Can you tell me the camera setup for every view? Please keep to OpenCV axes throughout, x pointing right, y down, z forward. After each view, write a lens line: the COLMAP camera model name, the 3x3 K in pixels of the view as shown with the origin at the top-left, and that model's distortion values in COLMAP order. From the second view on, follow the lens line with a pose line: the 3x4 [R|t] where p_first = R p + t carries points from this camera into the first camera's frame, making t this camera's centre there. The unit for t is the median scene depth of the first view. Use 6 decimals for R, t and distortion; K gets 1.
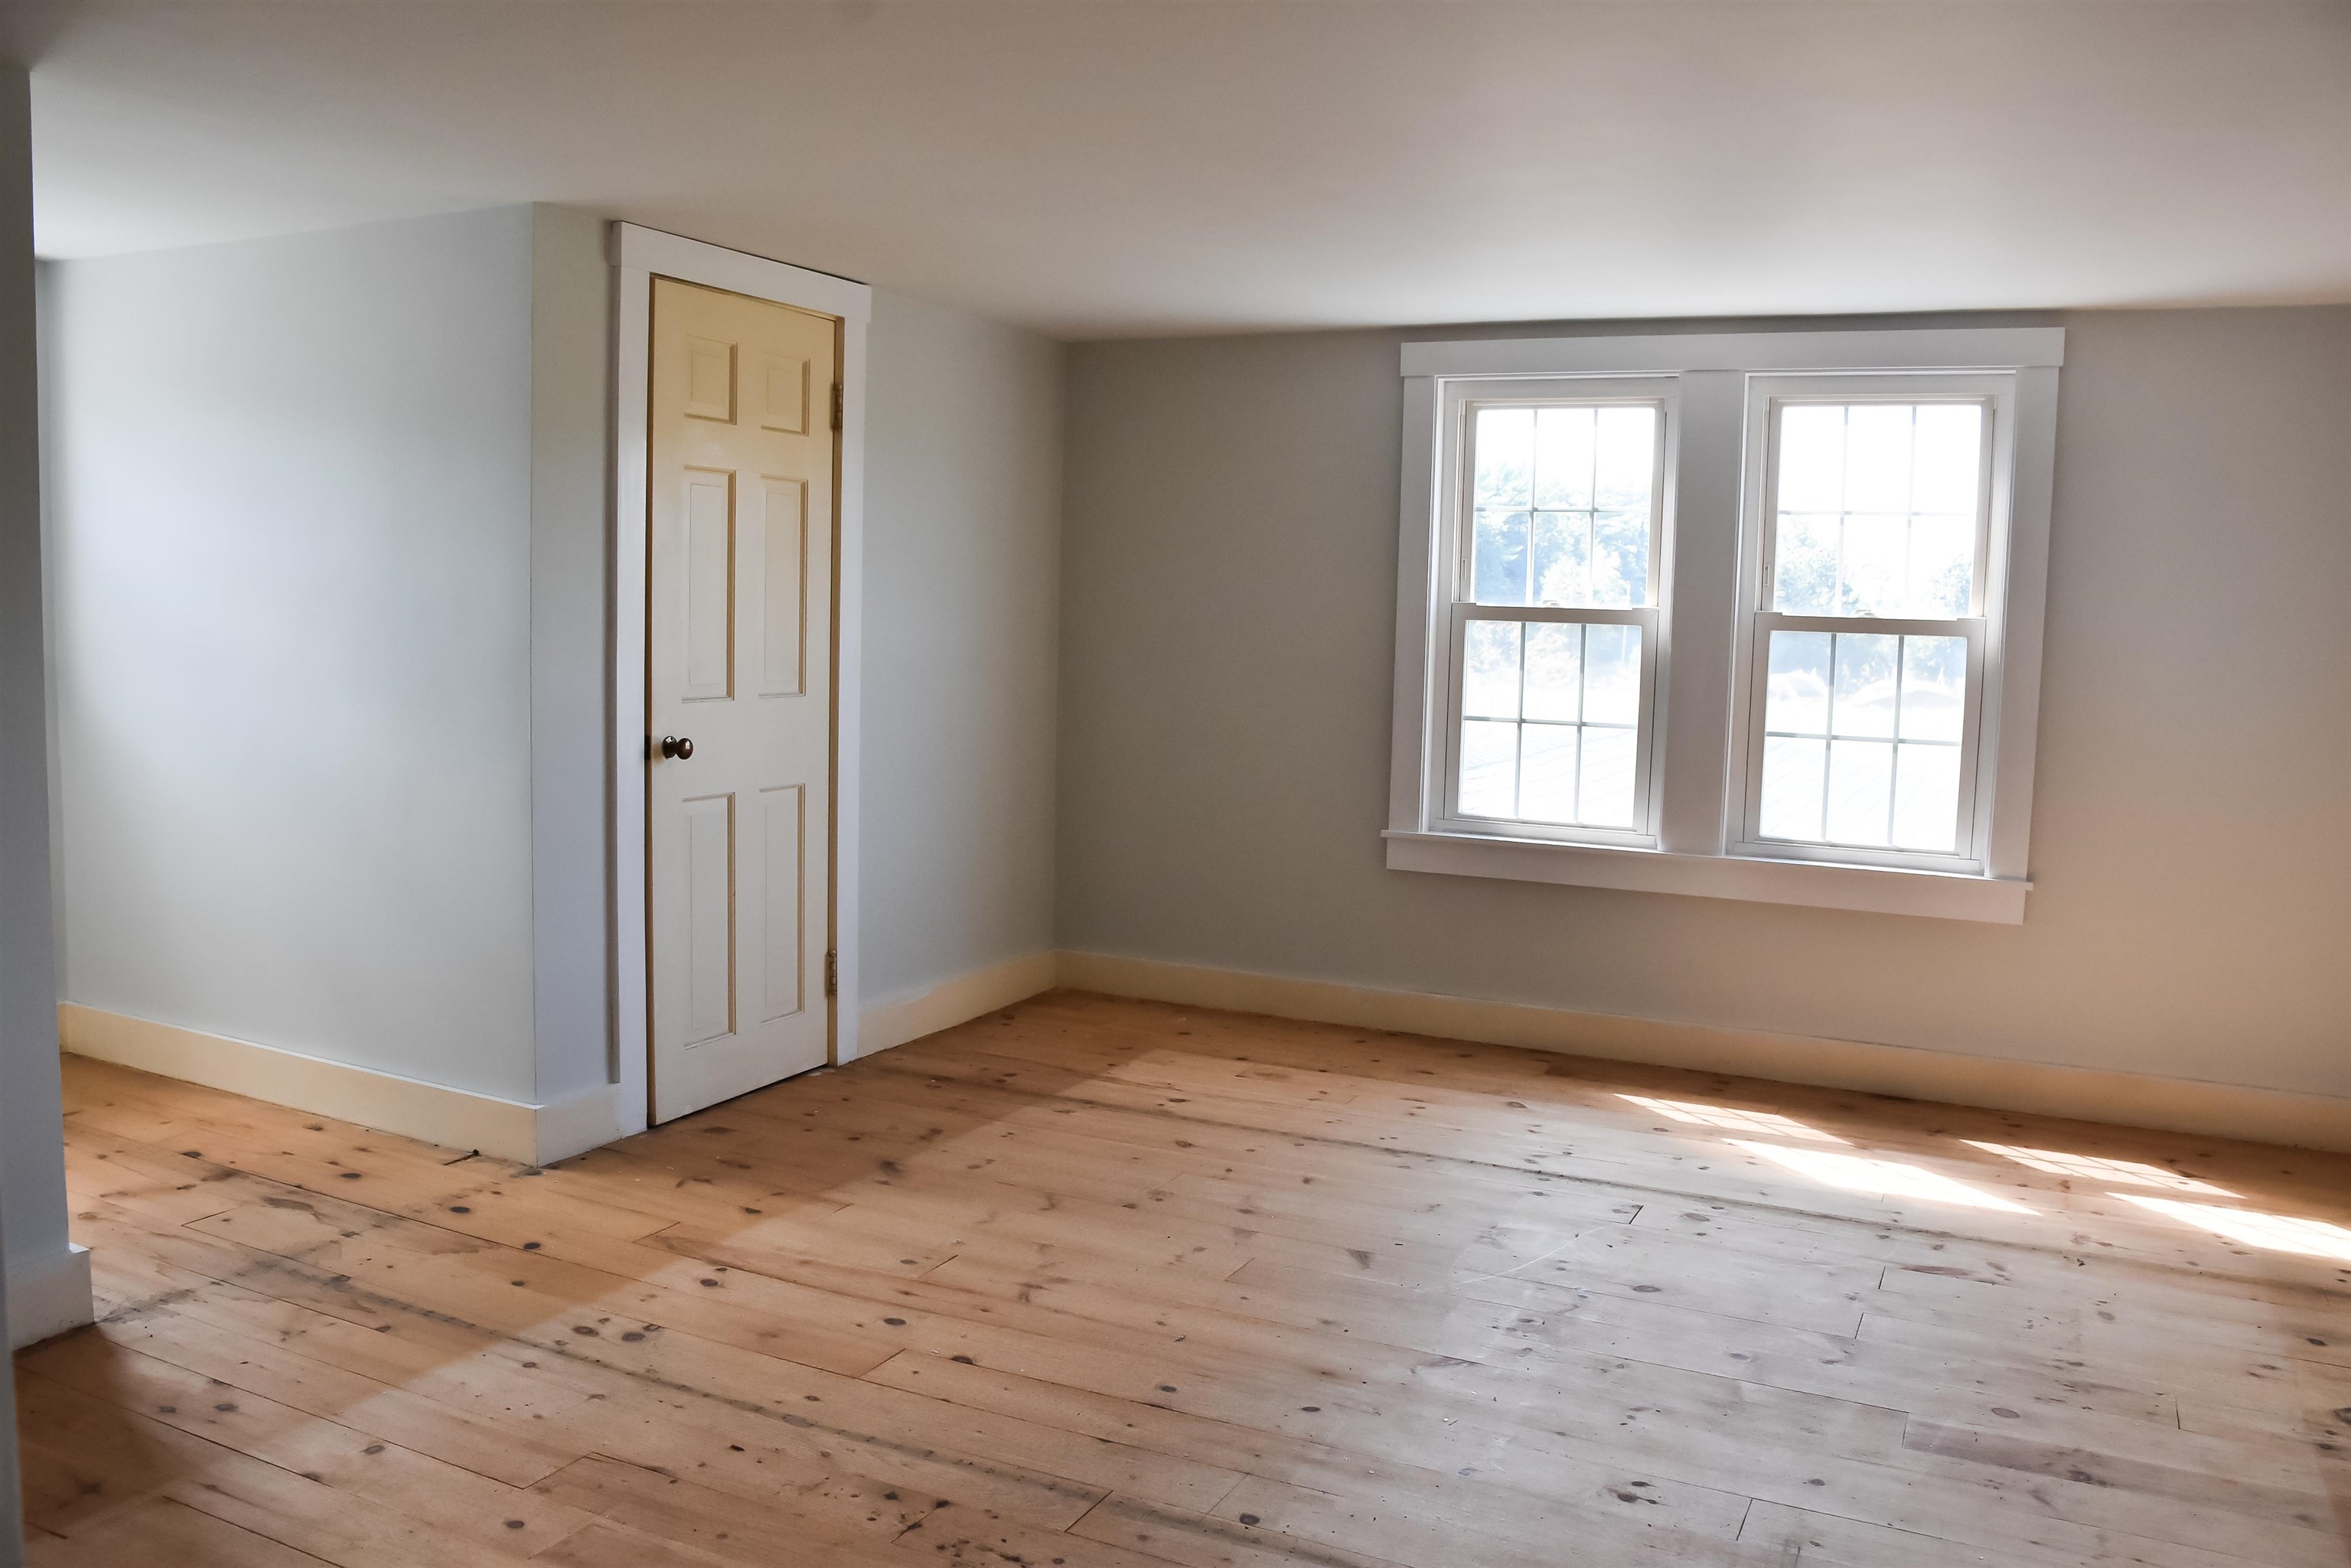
lens RADIAL K [[1837.2, 0, 1169.4], [0, 1837.2, 807.1], [0, 0, 1]] dist [-0.151975, 0.107181]
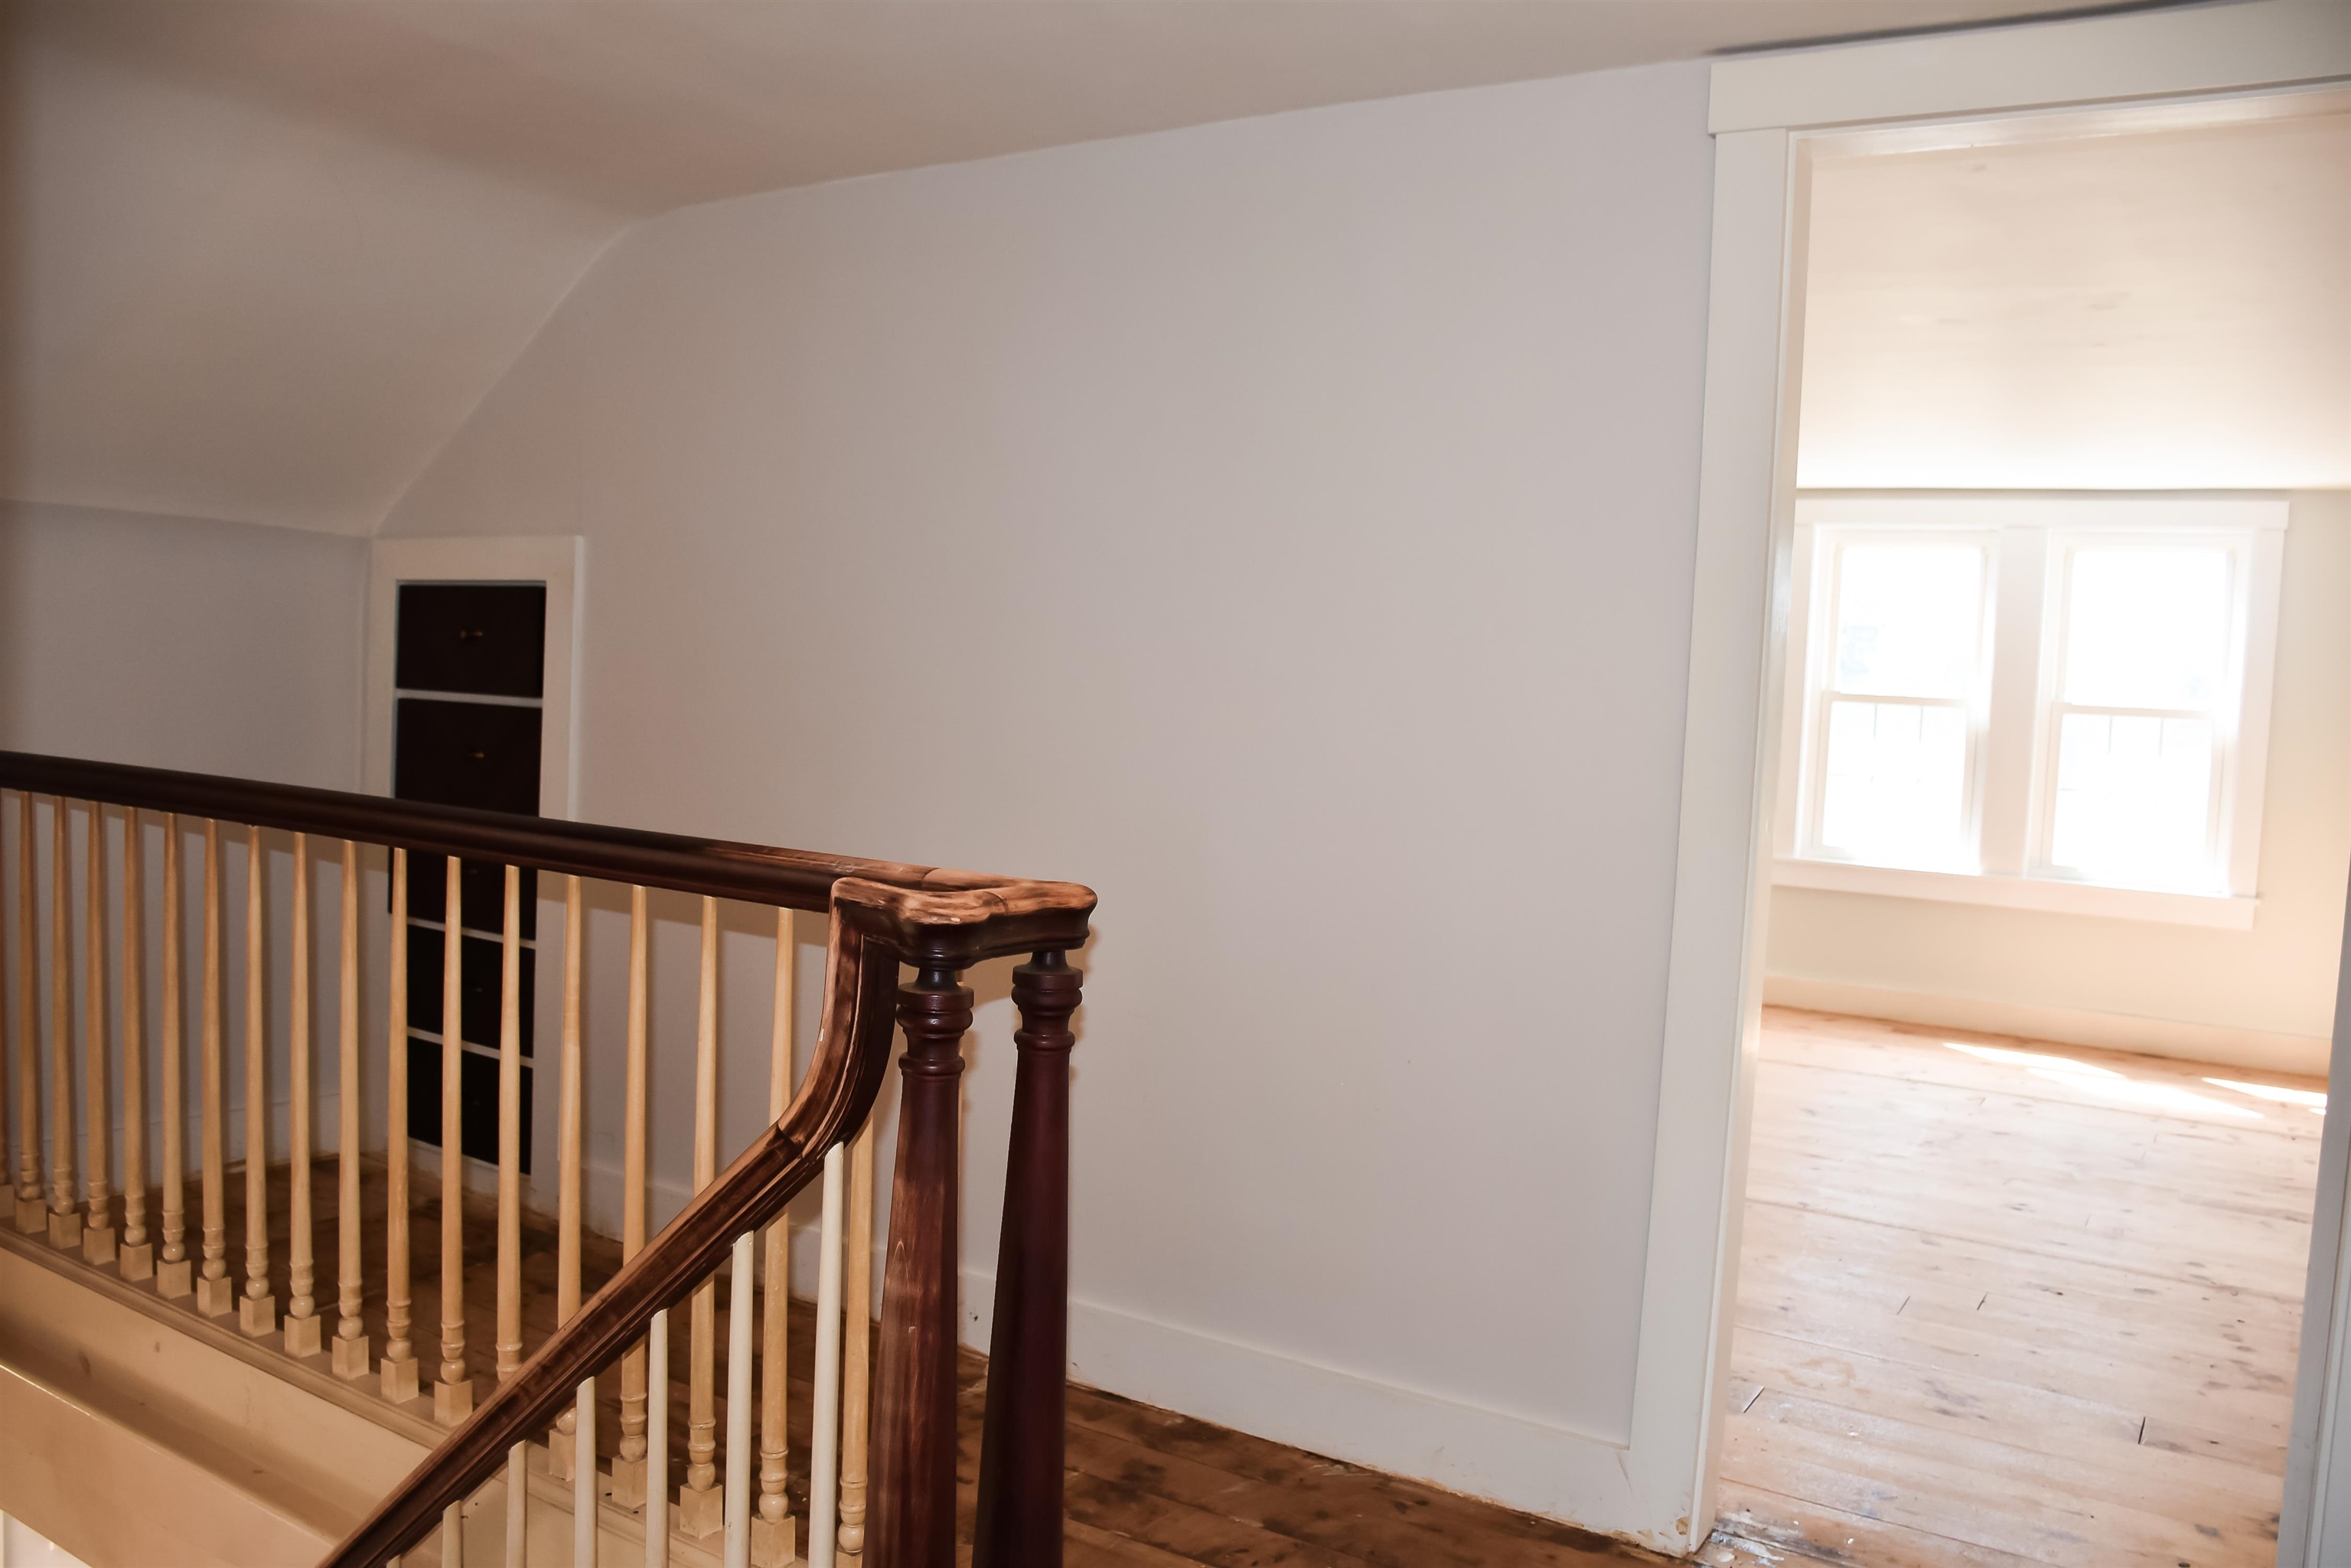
lens RADIAL K [[1837.2, 0, 1169.4], [0, 1837.2, 807.1], [0, 0, 1]] dist [-0.151975, 0.107181]
pose [[0.994159, 0.028327, -0.104143, -0.314231], [-0.032783, 0.998608, -0.041324, 0.079618], [0.102827, 0.044497, 0.993703, -0.647252]]
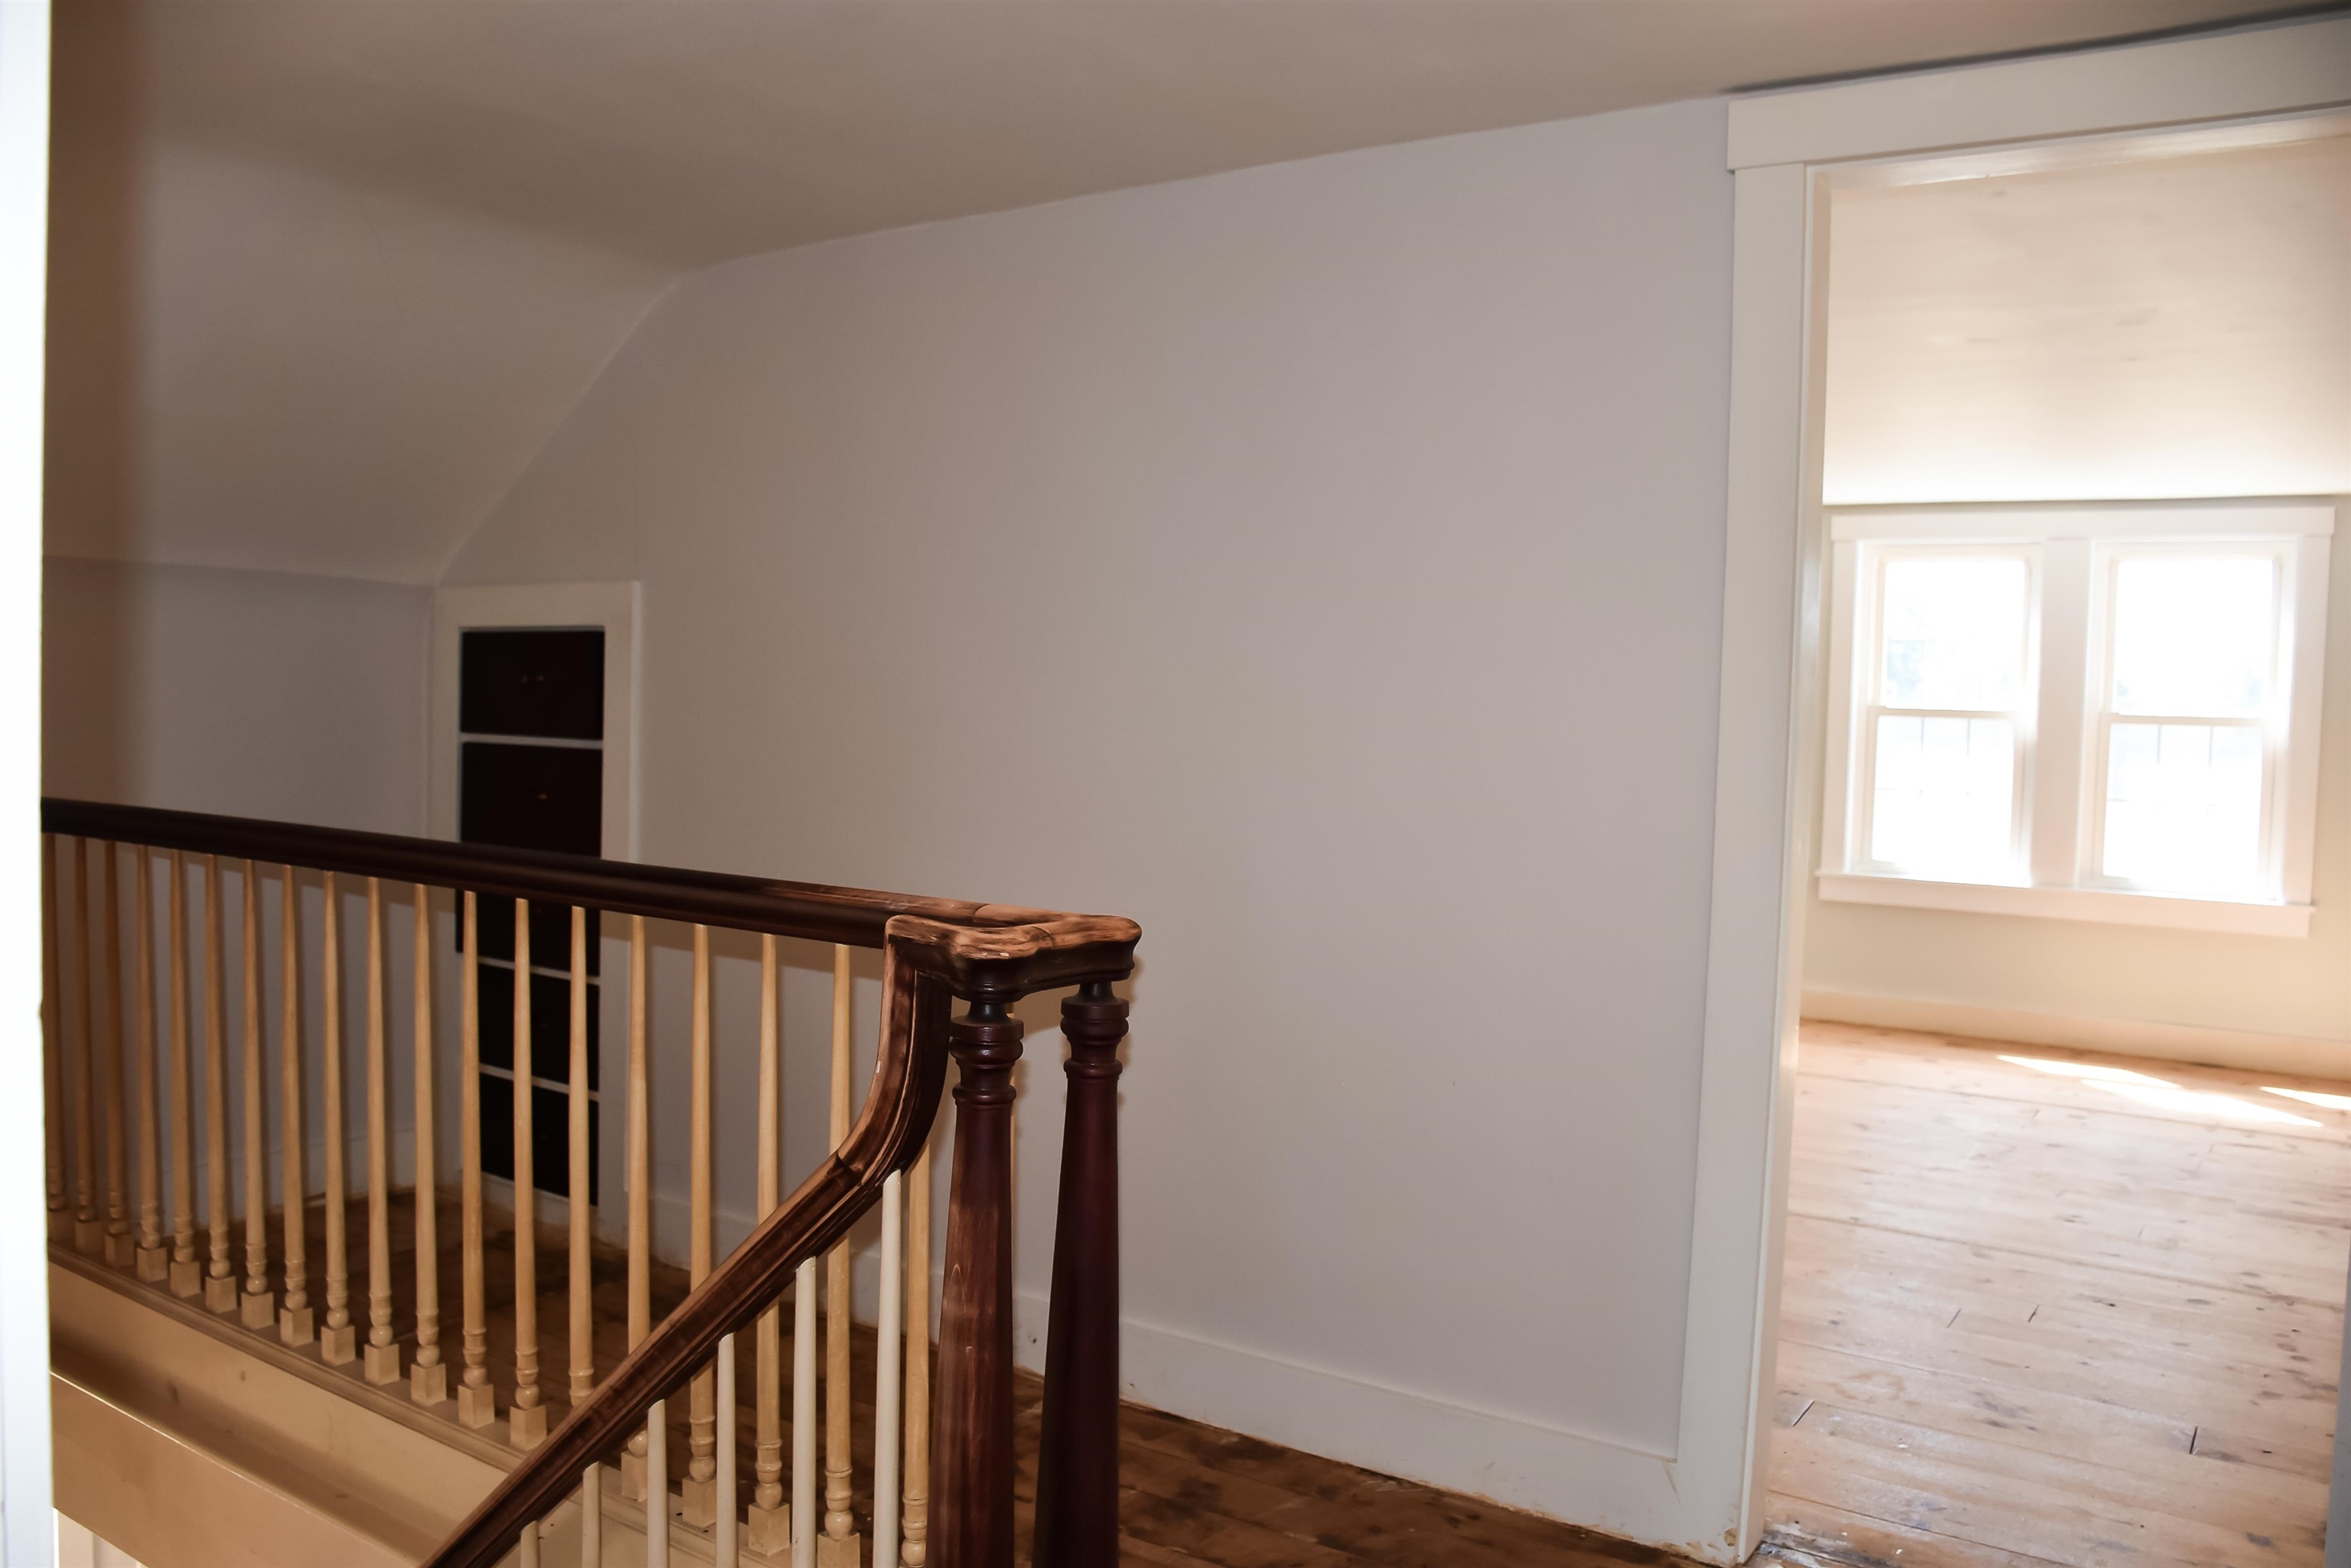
lens RADIAL K [[1835.6, 0, 1167.8], [0, 1835.6, 811.2], [0, 0, 1]] dist [-0.150791, 0.105248]
pose [[0.990857, 0.009298, -0.134596, -0.307314], [-0.016341, 0.998549, -0.051313, 0.076600], [0.133924, 0.053043, 0.989571, -0.667607]]
